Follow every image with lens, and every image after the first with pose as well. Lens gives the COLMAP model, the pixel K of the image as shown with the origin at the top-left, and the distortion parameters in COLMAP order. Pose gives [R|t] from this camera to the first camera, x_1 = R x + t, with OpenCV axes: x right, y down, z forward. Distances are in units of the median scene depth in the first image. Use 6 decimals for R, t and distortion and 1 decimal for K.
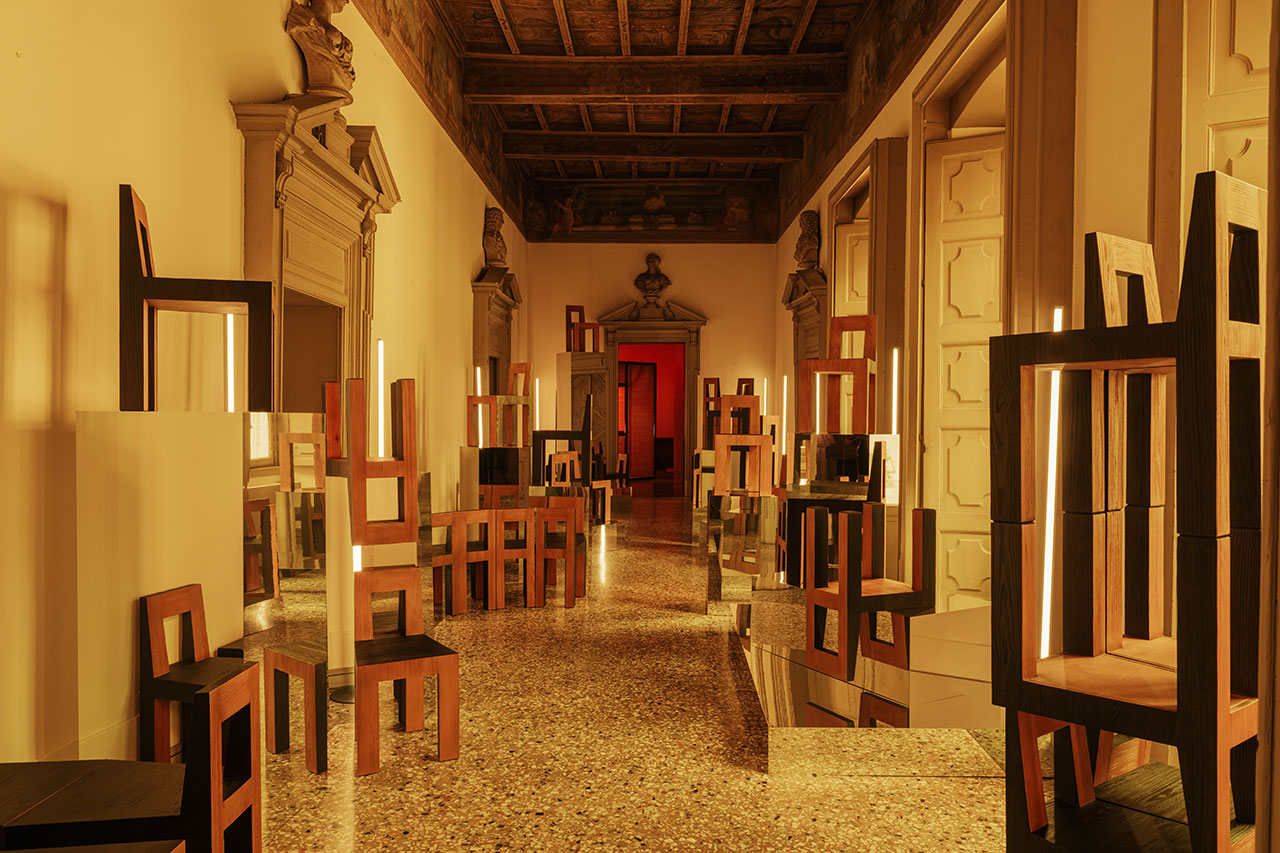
lens RADIAL K [[958.1, 0, 638.7], [0, 958.1, 432.8], [0, 0, 1]] dist [0.010763, 0.000347]
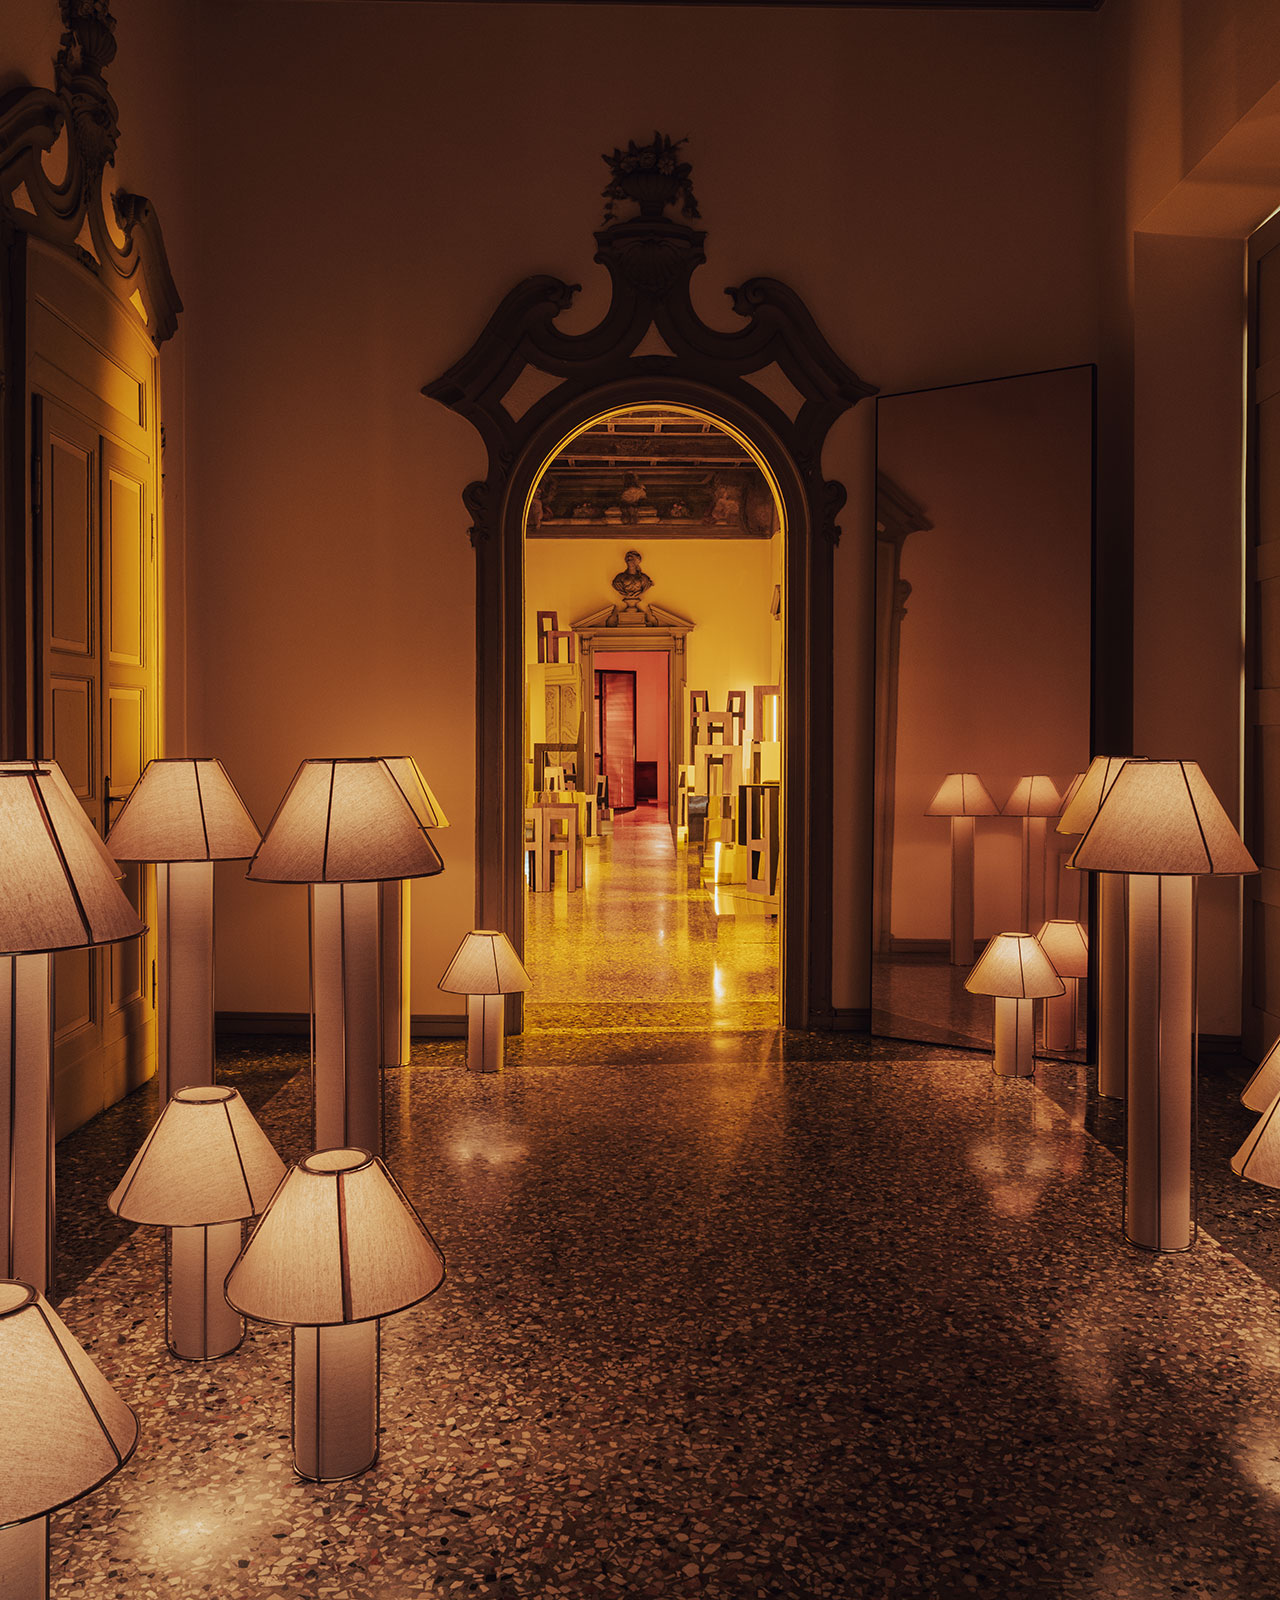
lens RADIAL K [[1902.0, 0, 642.5], [0, 1902.0, 794.2], [0, 0, 1]] dist [0.021481, 0.000000]
pose [[0.999530, -0.008246, 0.029522, -0.030129], [0.007985, 0.999928, 0.008966, 0.022923], [-0.029593, -0.008726, 0.999524, -0.767767]]
